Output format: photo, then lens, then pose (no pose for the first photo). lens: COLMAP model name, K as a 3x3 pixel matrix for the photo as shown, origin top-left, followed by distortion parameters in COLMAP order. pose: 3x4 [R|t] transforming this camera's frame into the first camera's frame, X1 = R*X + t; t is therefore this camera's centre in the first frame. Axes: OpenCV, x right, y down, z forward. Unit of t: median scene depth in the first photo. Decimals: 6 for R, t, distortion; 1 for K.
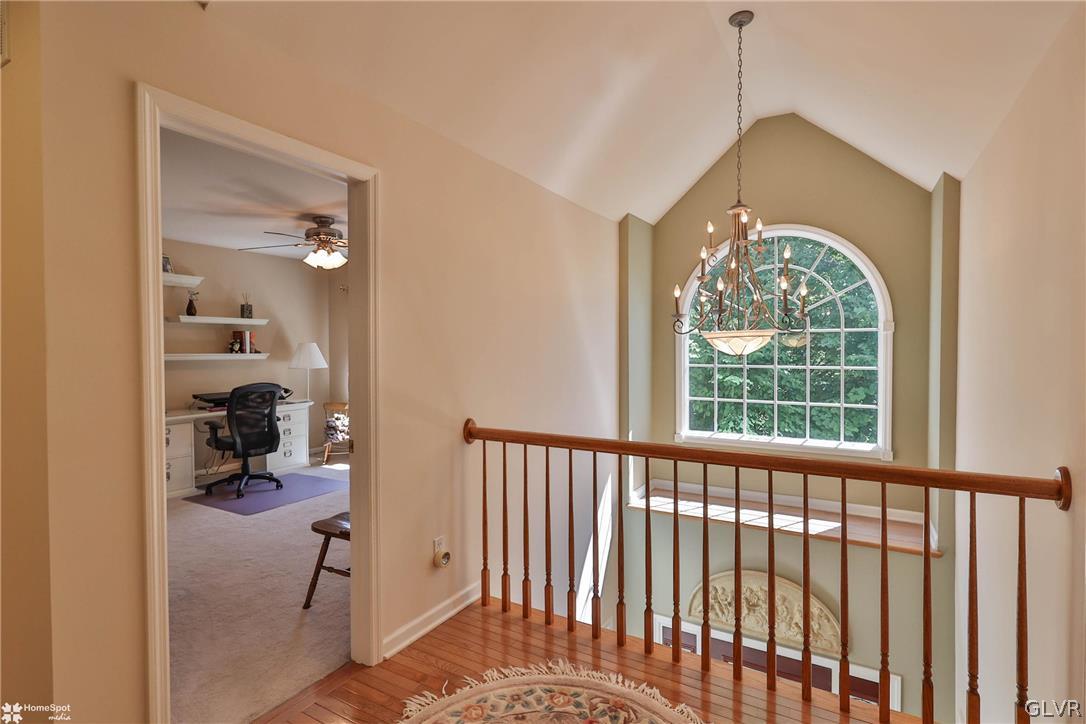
lens RADIAL K [[534.8, 0, 548.2], [0, 534.8, 358.8], [0, 0, 1]] dist [-0.000535, 0.000002]
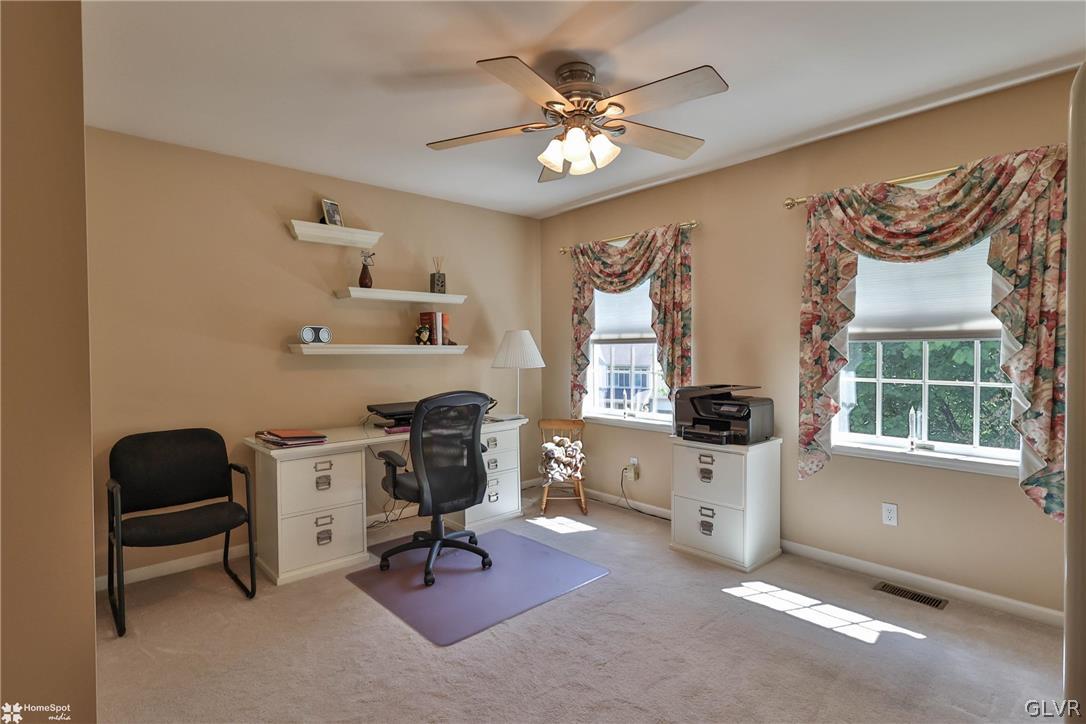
lens RADIAL K [[525.1, 0, 531.0], [0, 525.1, 365.6], [0, 0, 1]] dist [0.010123, 0.000484]
pose [[0.945597, 0.006375, -0.325279, -0.253185], [-0.003799, 0.999956, 0.008553, 0.010484], [0.325319, -0.006852, 0.945579, 0.438761]]
